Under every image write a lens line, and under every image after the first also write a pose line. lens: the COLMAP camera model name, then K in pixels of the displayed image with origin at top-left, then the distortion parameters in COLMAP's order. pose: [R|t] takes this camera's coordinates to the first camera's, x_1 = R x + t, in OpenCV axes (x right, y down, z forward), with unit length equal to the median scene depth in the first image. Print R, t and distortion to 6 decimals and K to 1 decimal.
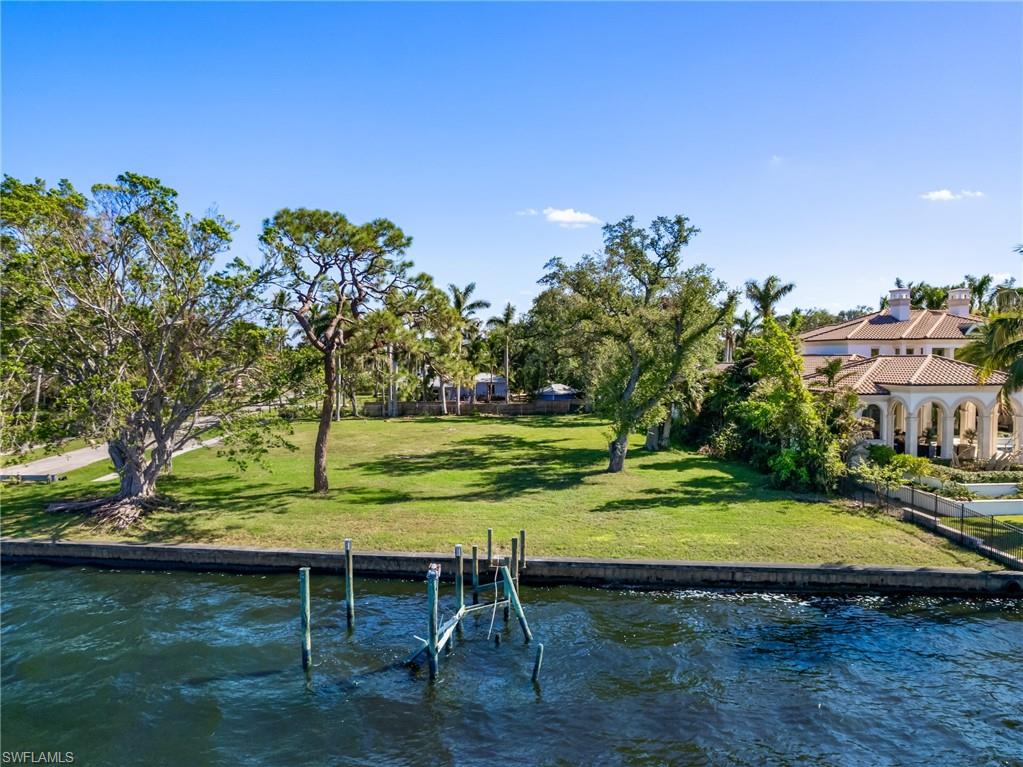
lens RADIAL K [[689.4, 0, 511.5], [0, 689.4, 383.5], [0, 0, 1]] dist [-0.030919, 0.002699]
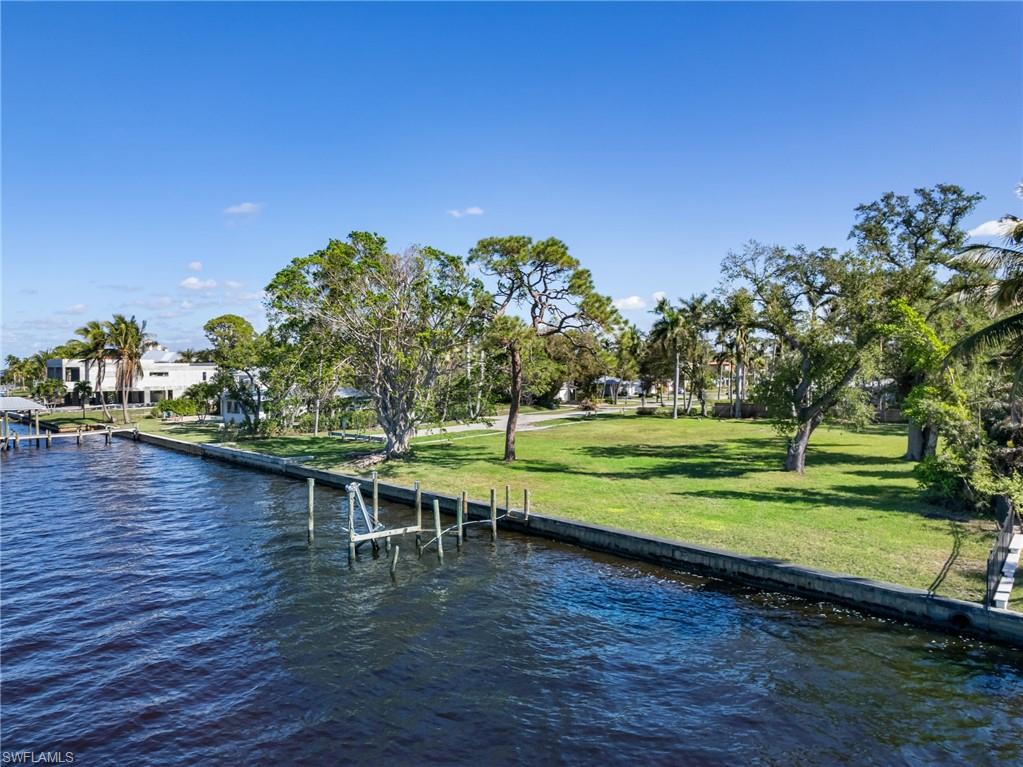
lens RADIAL K [[689.4, 0, 511.5], [0, 689.4, 383.5], [0, 0, 1]] dist [-0.030919, 0.002699]
pose [[0.771594, 0.010892, -0.636022, 0.772967], [-0.019469, 0.999789, -0.006497, 0.037537], [0.635817, 0.017396, 0.771644, 0.049956]]
